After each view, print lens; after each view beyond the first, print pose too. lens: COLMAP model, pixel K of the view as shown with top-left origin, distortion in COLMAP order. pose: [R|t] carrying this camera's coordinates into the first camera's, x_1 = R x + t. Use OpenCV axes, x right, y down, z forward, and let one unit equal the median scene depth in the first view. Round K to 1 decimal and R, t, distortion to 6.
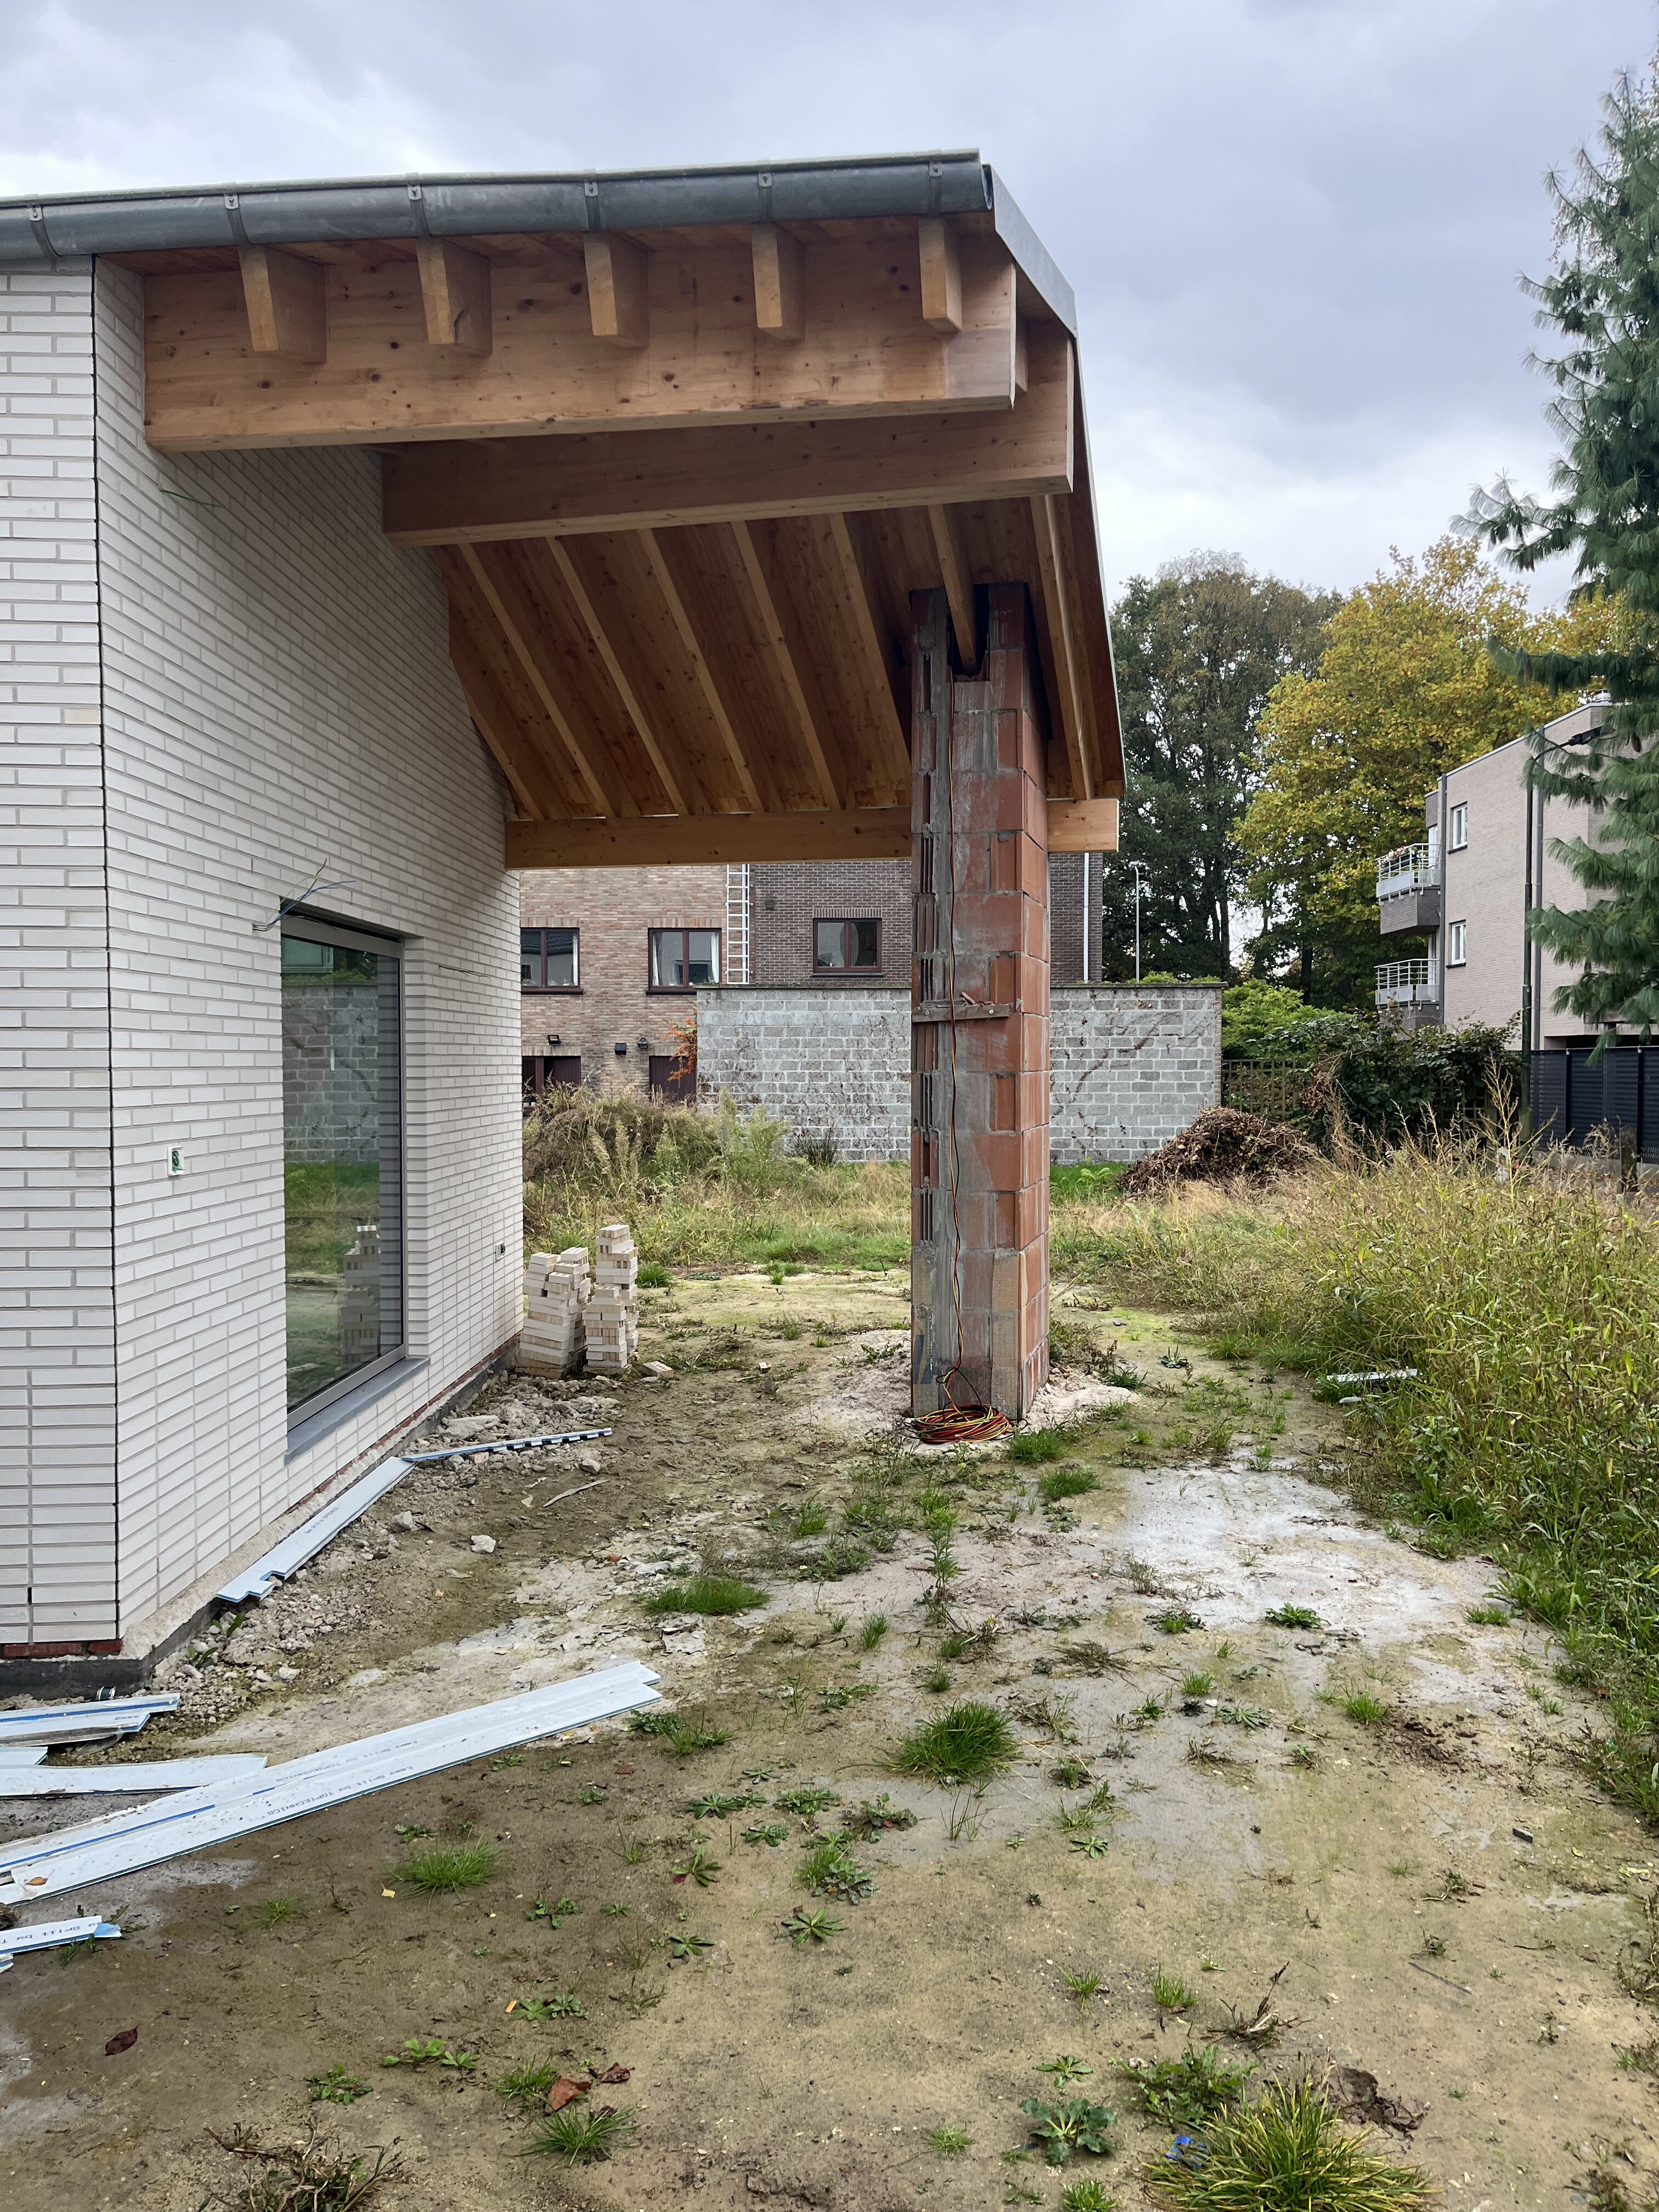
lens RADIAL K [[1572.6, 0, 829.5], [0, 1572.6, 1106.0], [0, 0, 1]] dist [-0.002487, -0.059220]
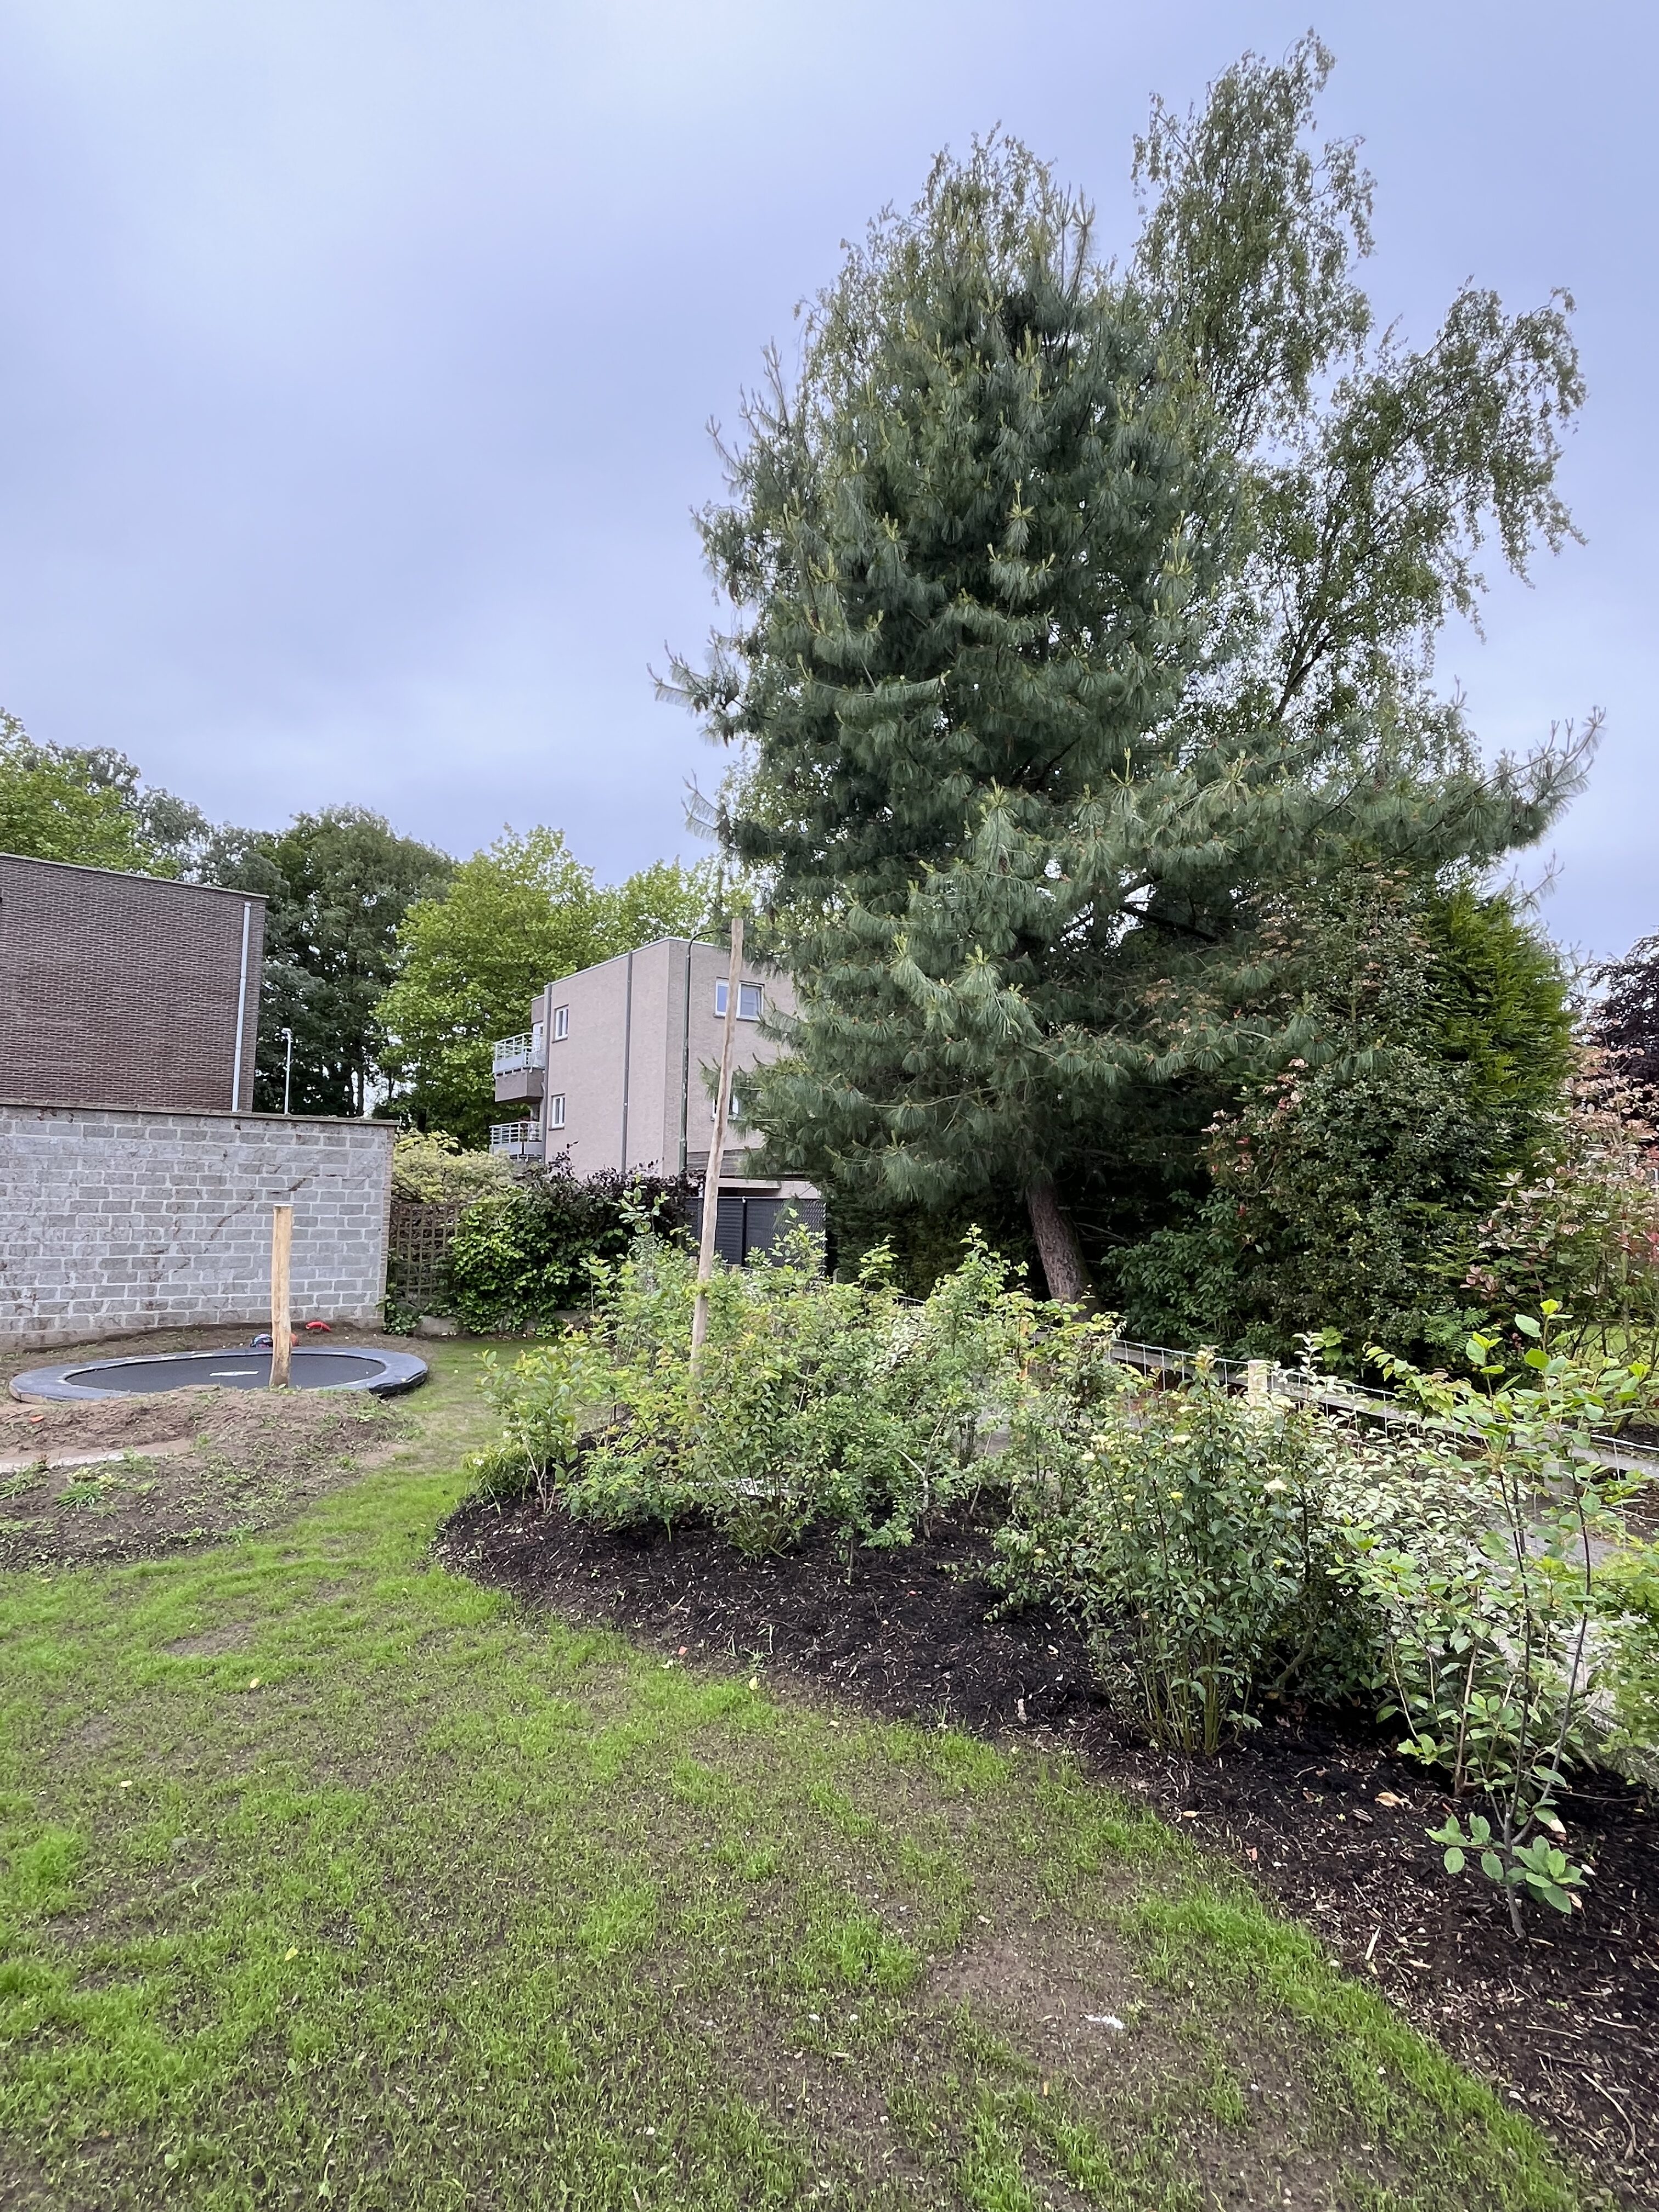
lens RADIAL K [[1109.8, 0, 829.5], [0, 1109.8, 1106.0], [0, 0, 1]] dist [-0.004302, -0.000354]
pose [[0.791164, 0.069666, 0.607623, 0.025334], [-0.000348, 0.993543, -0.113459, -0.006071], [-0.611603, 0.089553, 0.786080, 0.152185]]
